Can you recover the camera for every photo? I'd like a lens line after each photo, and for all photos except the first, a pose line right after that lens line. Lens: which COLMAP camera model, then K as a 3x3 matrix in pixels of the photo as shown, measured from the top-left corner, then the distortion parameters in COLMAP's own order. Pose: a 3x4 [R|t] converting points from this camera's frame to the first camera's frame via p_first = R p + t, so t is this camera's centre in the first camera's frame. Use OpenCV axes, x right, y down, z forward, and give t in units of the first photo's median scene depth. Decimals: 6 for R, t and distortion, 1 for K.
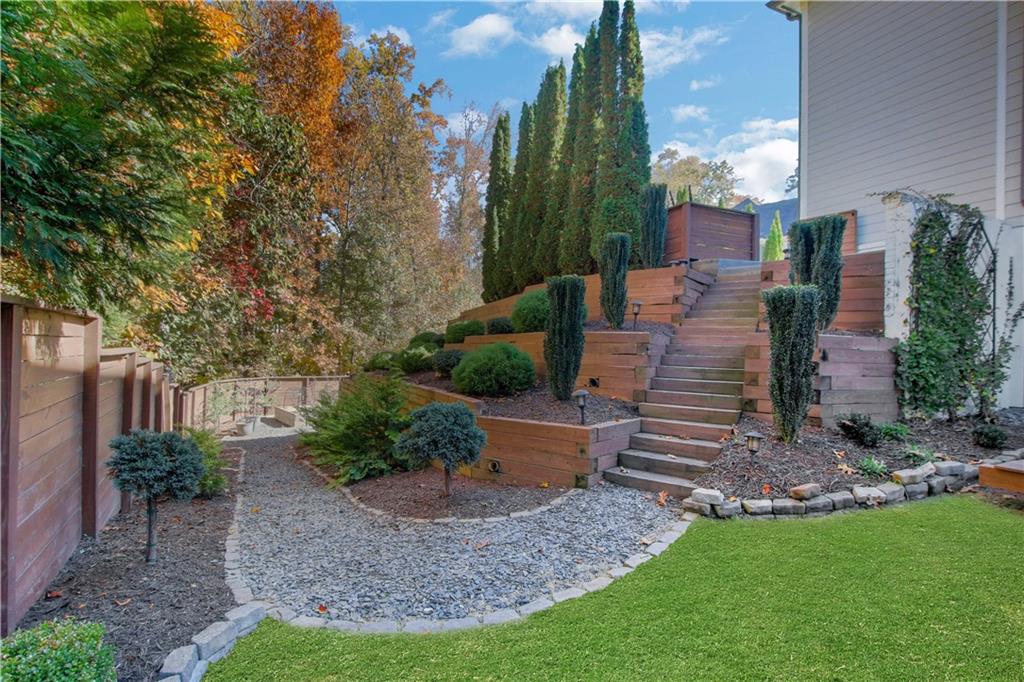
lens RADIAL K [[489.7, 0, 512.2], [0, 489.7, 342.9], [0, 0, 1]] dist [-0.003776, -0.000319]
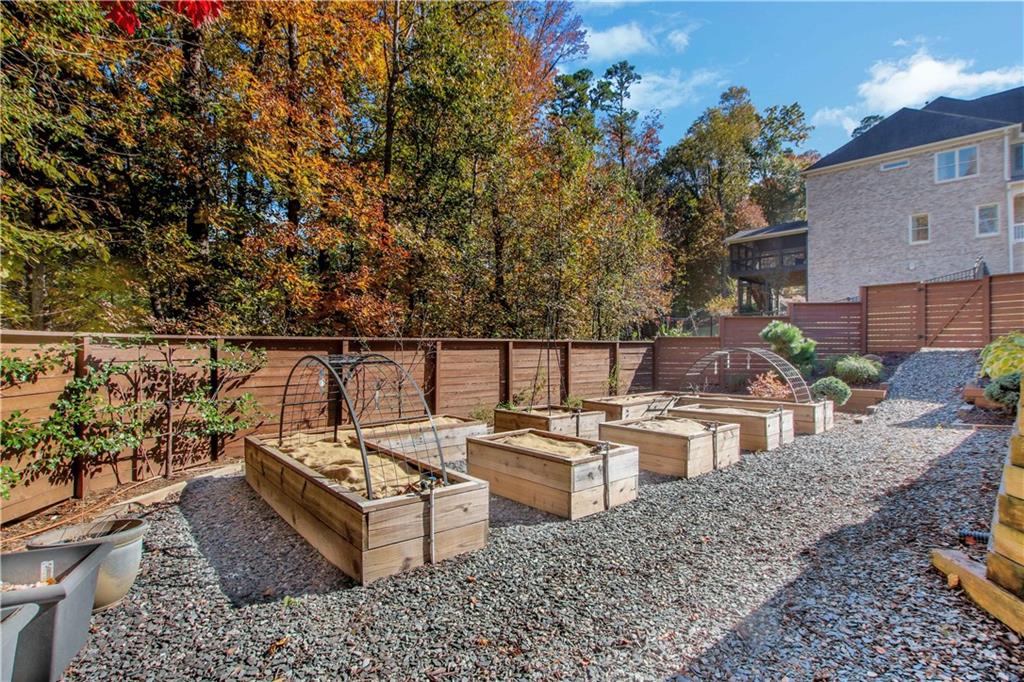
lens RADIAL K [[489.7, 0, 511.6], [0, 489.7, 342.0], [0, 0, 1]] dist [-0.003776, -0.000319]
pose [[0.999241, -0.019332, 0.033813, -0.332027], [0.019110, 0.999794, 0.006898, 0.076127], [-0.033940, -0.006247, 0.999404, 0.695517]]
